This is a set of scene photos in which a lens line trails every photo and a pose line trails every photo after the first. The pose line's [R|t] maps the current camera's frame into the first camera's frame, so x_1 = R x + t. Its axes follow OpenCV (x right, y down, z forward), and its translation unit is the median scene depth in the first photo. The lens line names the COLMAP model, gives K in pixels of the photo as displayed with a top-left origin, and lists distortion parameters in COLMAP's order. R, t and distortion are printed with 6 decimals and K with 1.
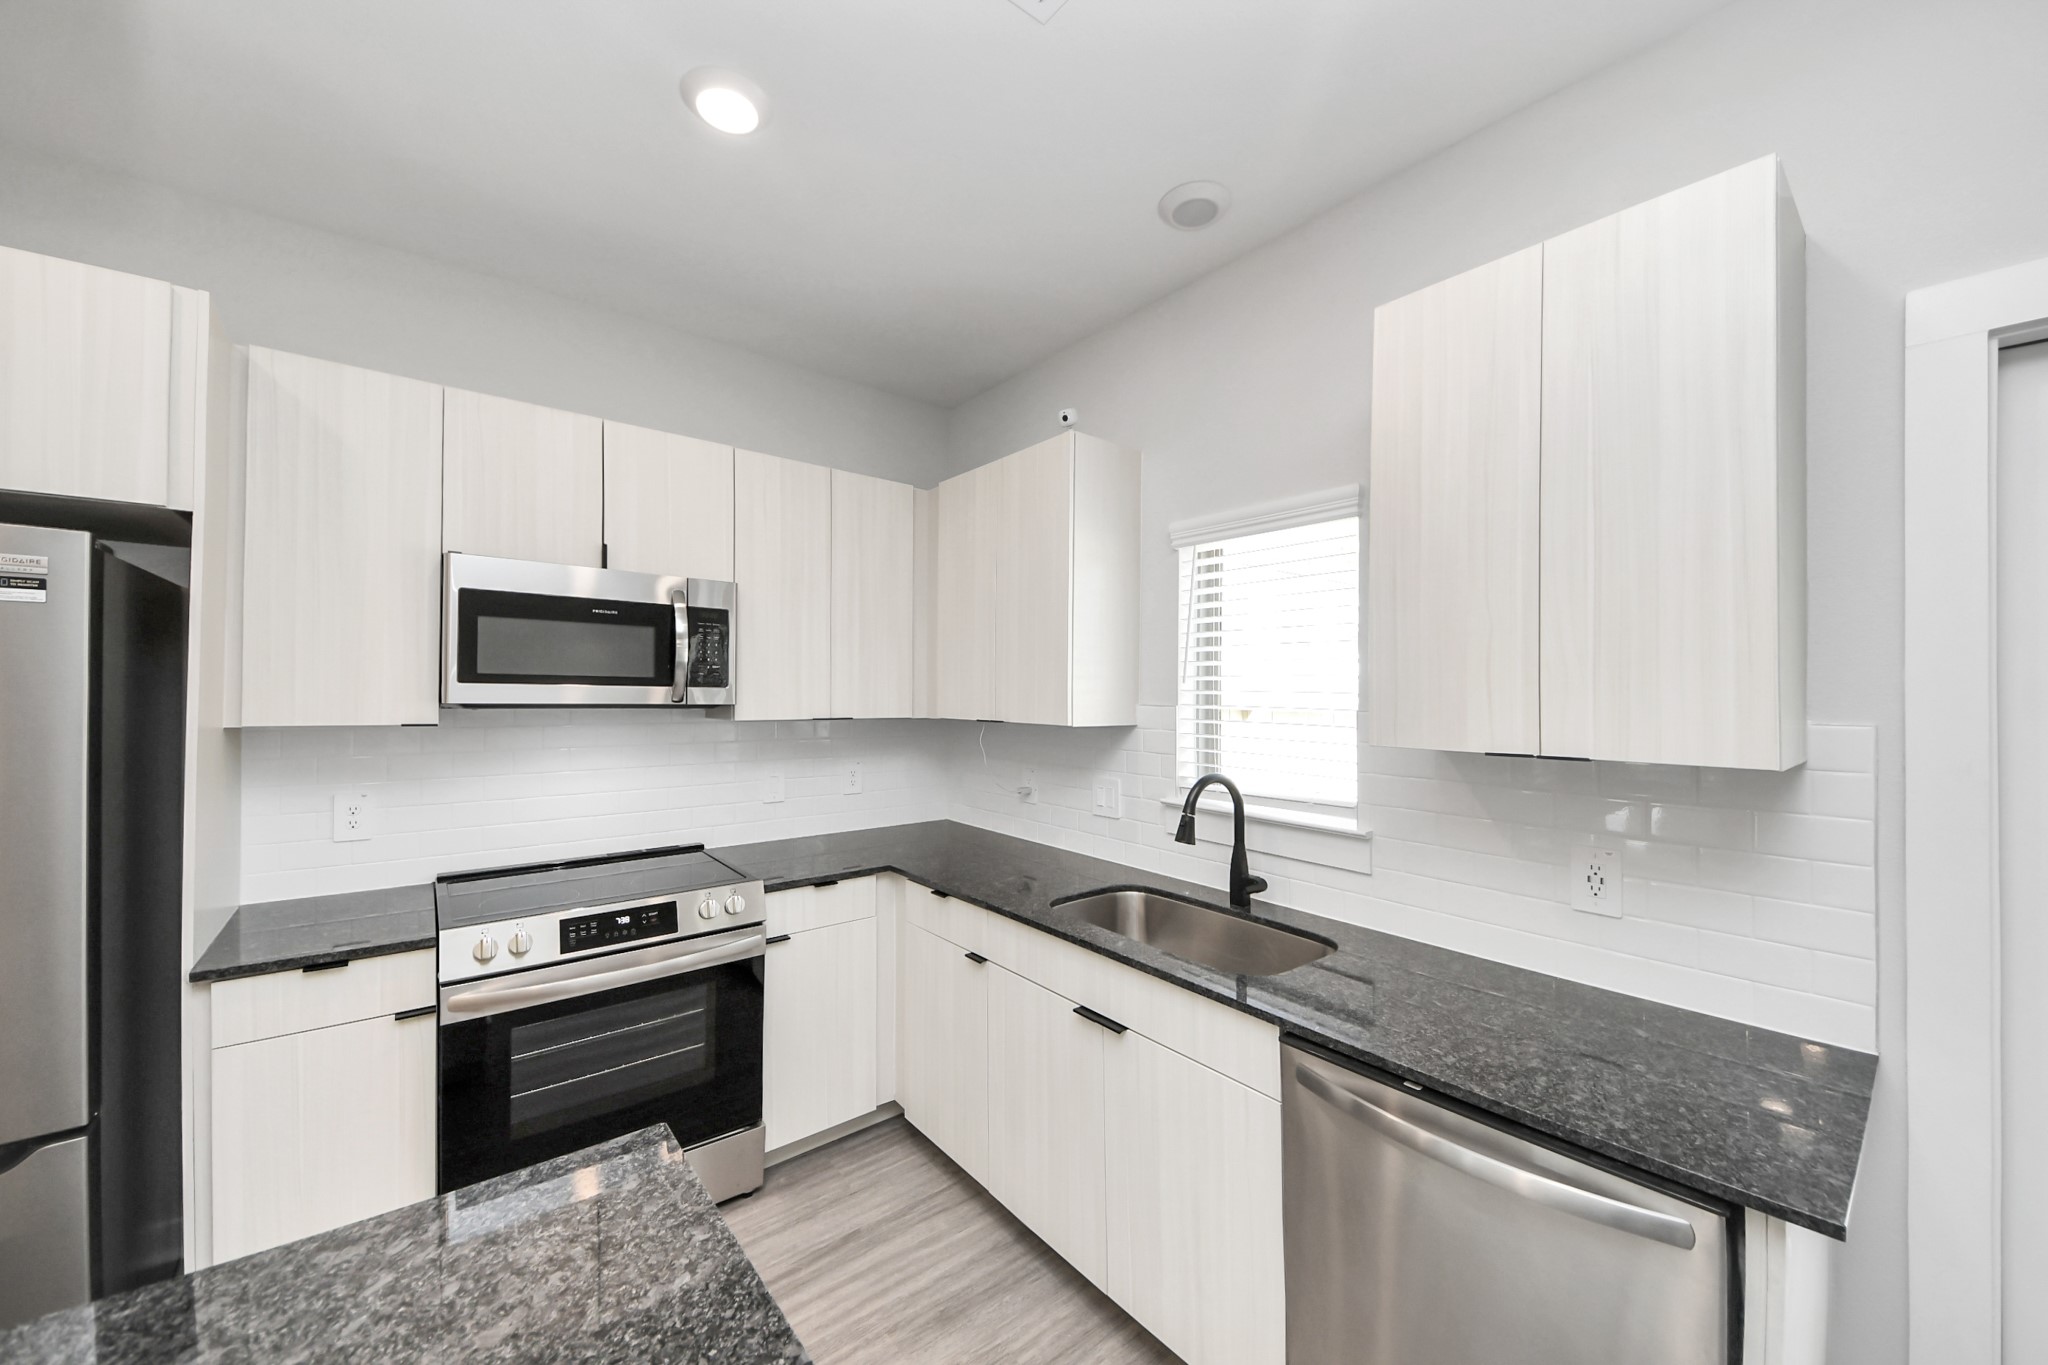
lens RADIAL K [[759.2, 0, 1014.2], [0, 759.2, 688.7], [0, 0, 1]] dist [0.015511, -0.011812]
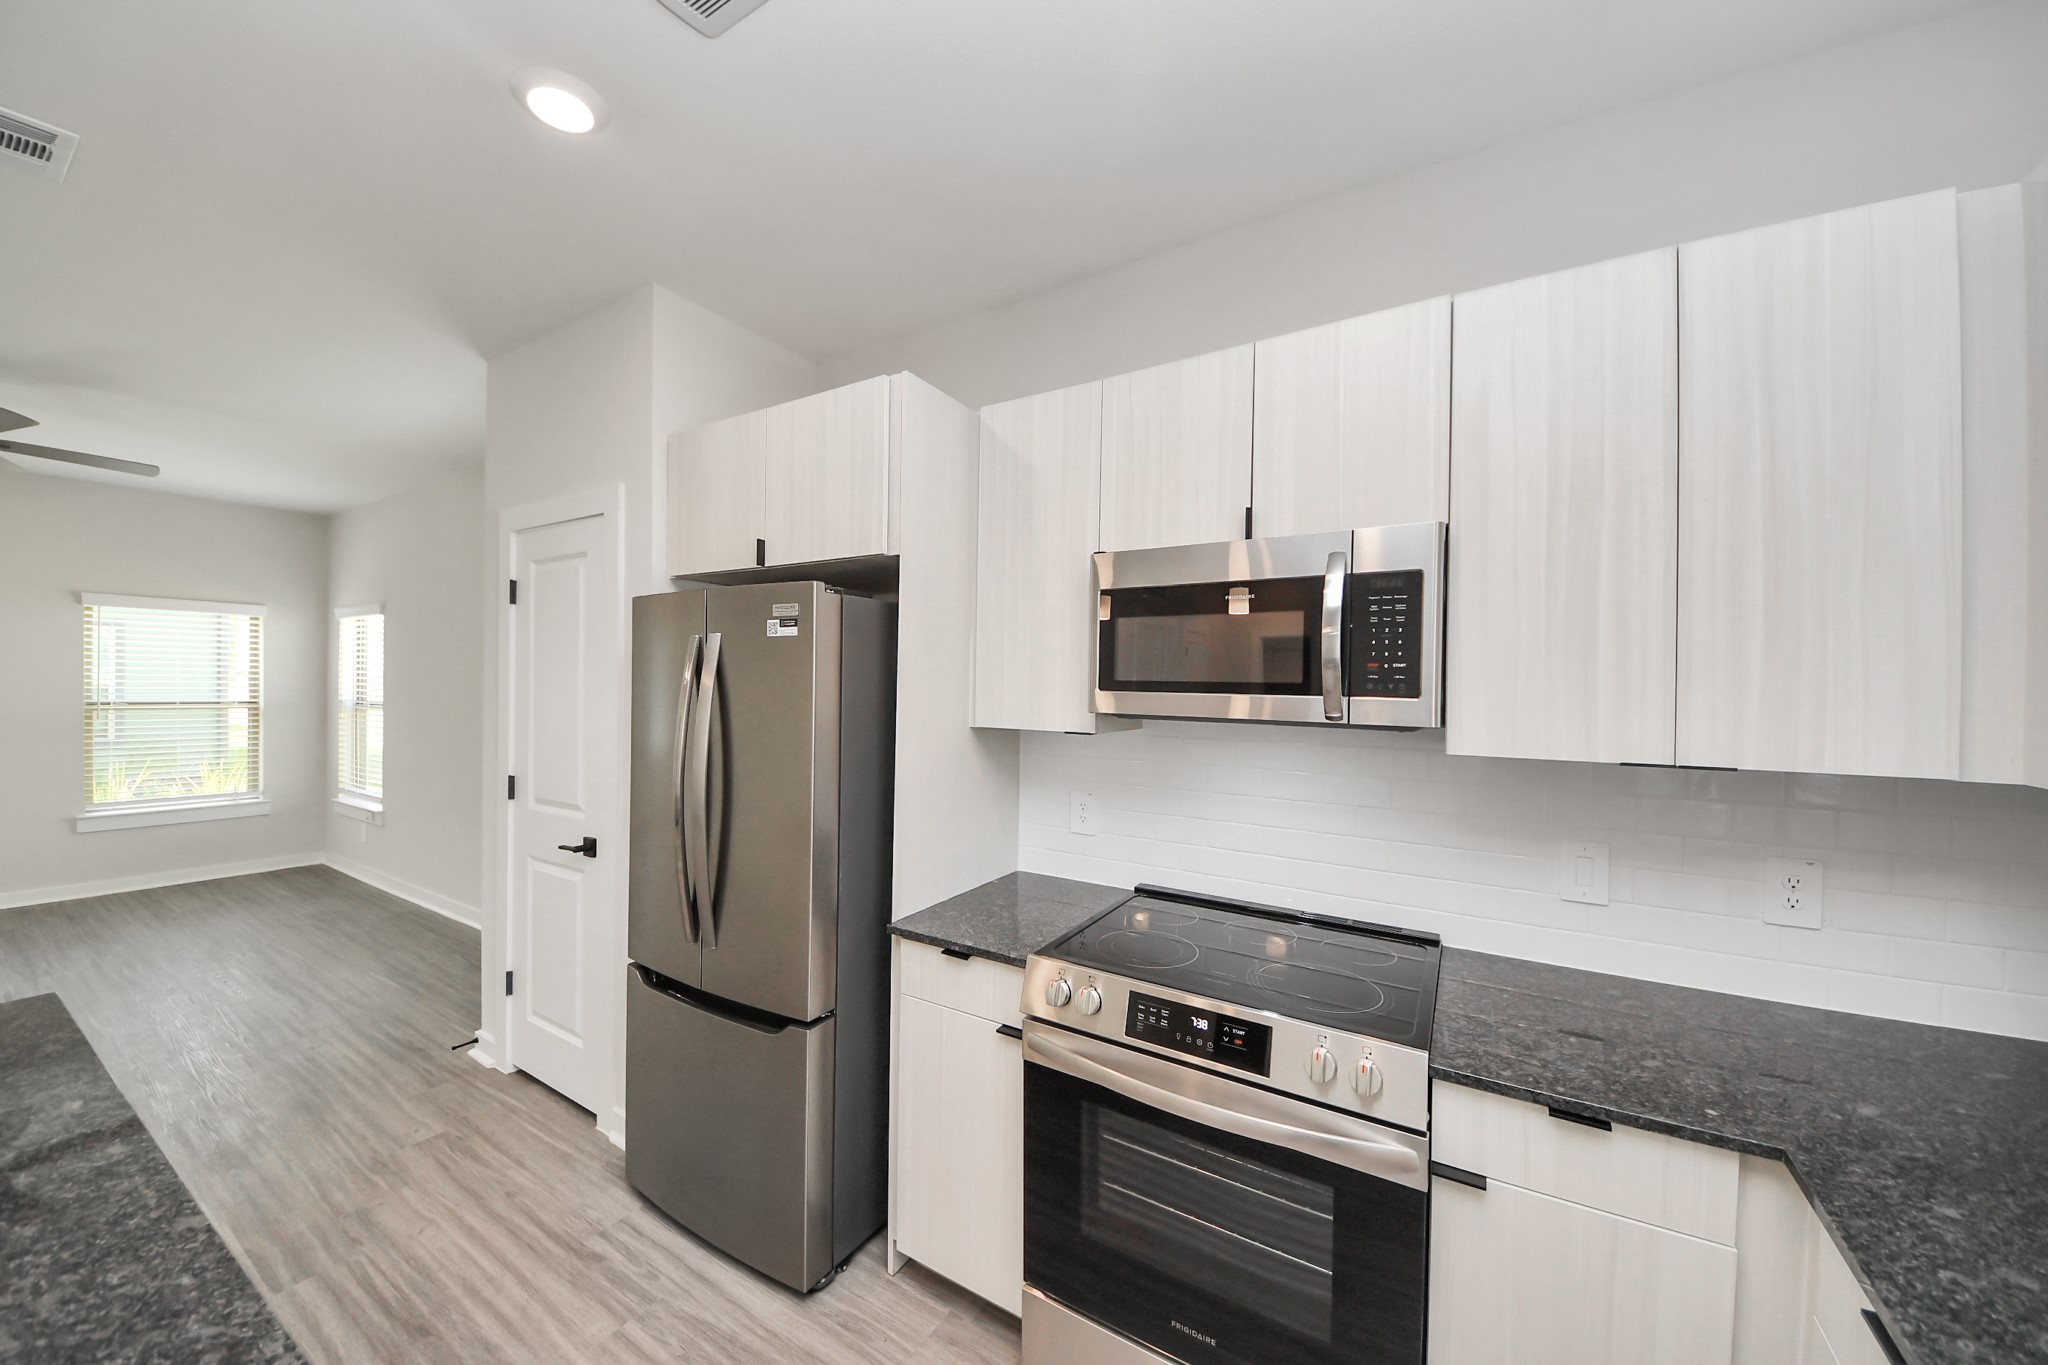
lens RADIAL K [[718.0, 0, 1003.3], [0, 718.0, 686.7], [0, 0, 1]] dist [0.030743, -0.019529]
pose [[0.332887, 0.003879, -0.942959, 0.062082], [-0.000626, 0.999992, 0.003892, -0.014781], [0.942967, -0.000705, 0.332887, 0.560419]]
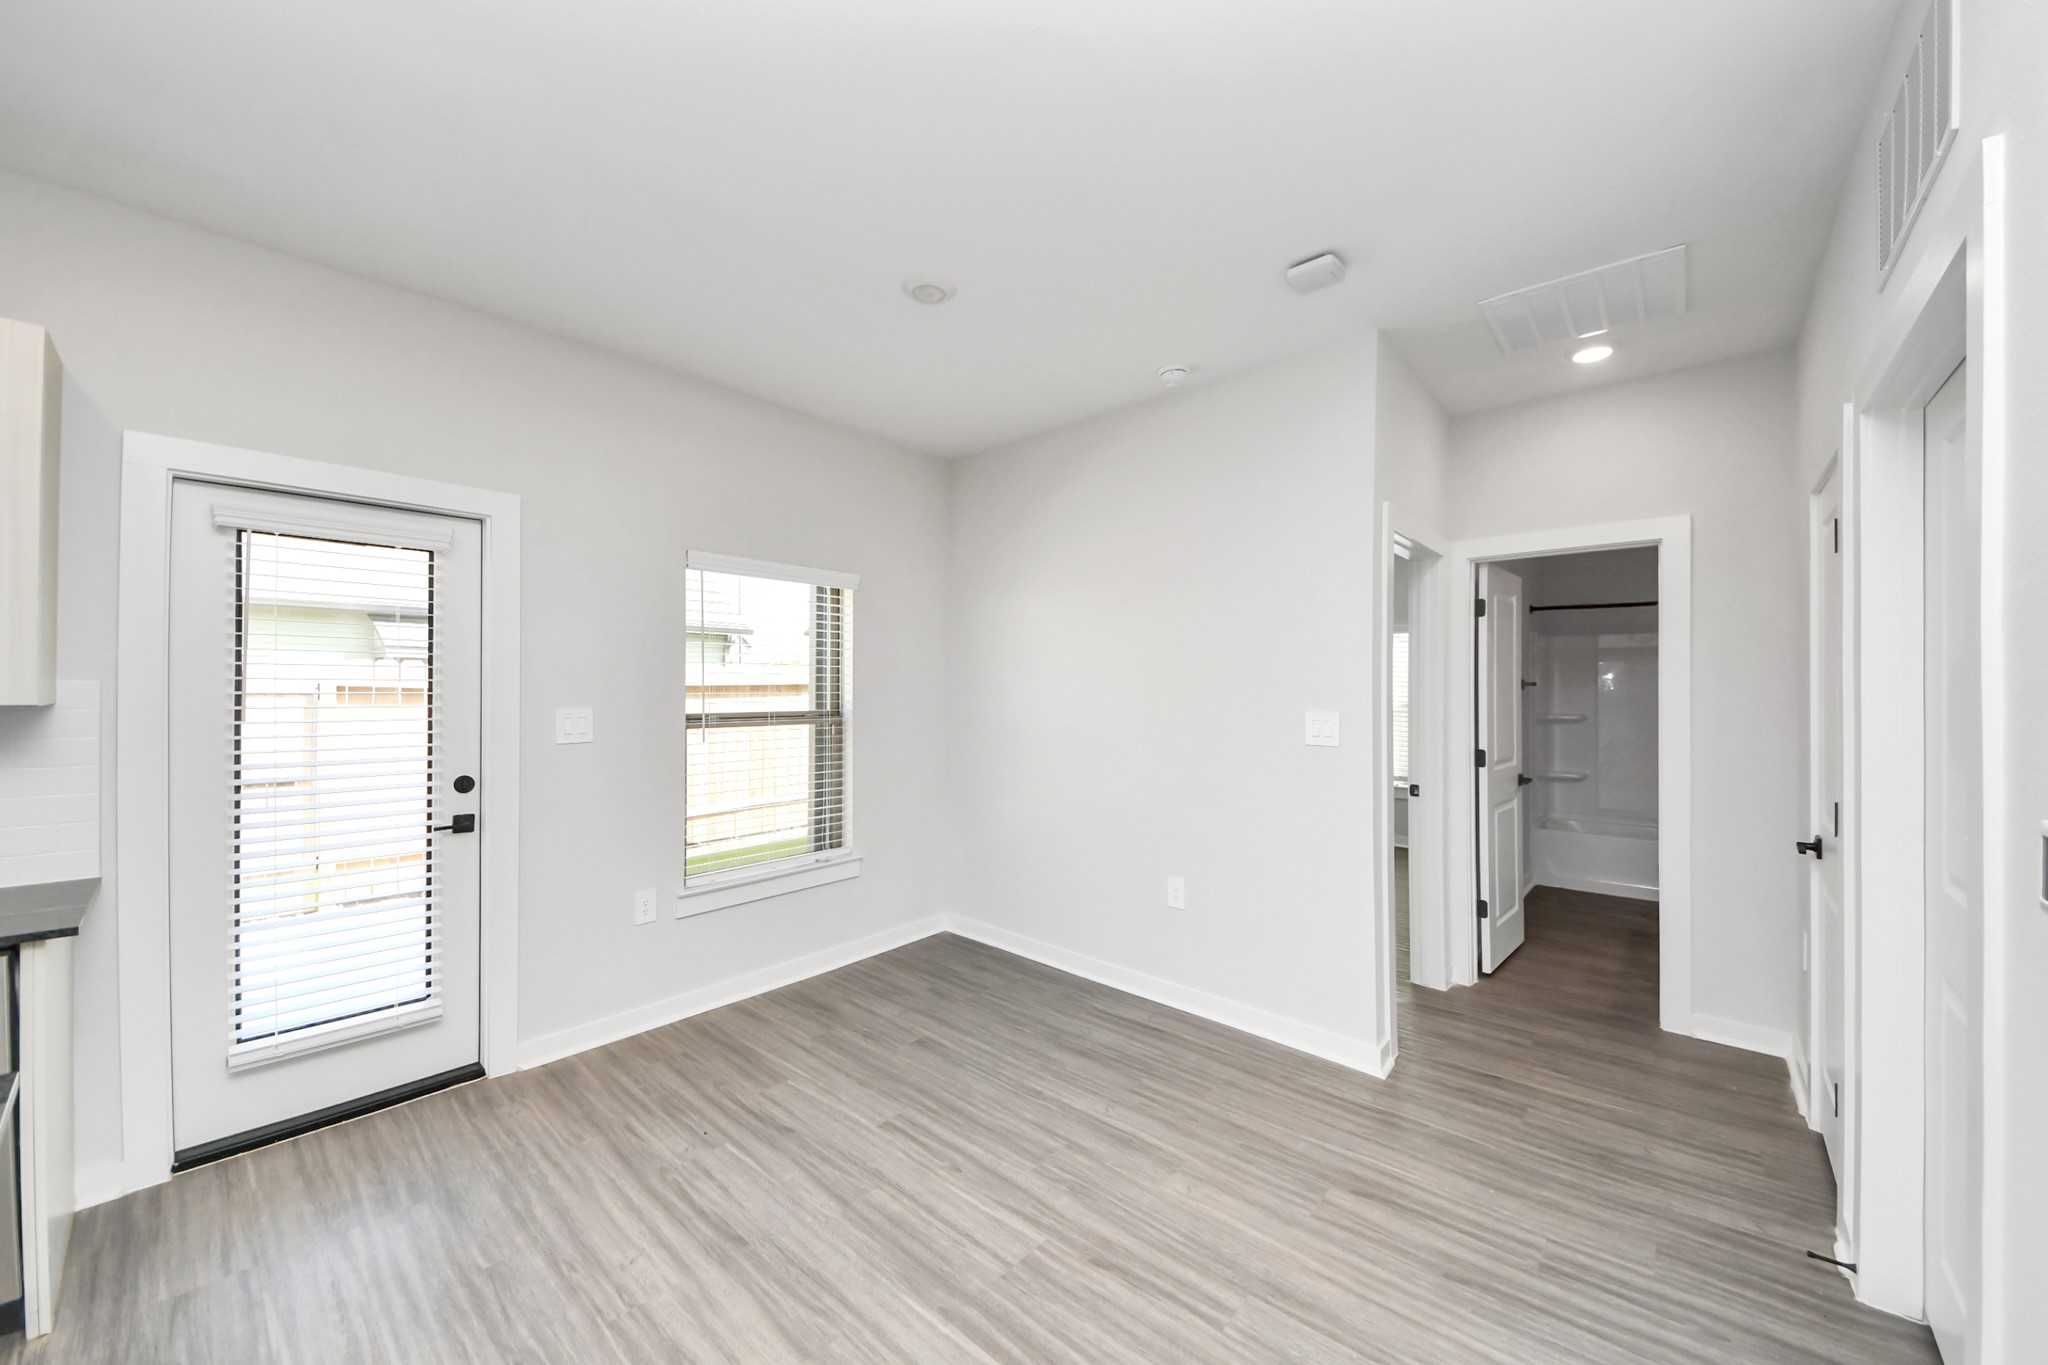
lens RADIAL K [[759.2, 0, 1014.2], [0, 759.2, 688.7], [0, 0, 1]] dist [0.015511, -0.011812]
pose [[-0.156239, -0.002369, 0.987716, -0.527739], [-0.007682, 0.999970, 0.001184, 0.023775], [-0.987689, -0.007403, -0.156252, -0.469369]]
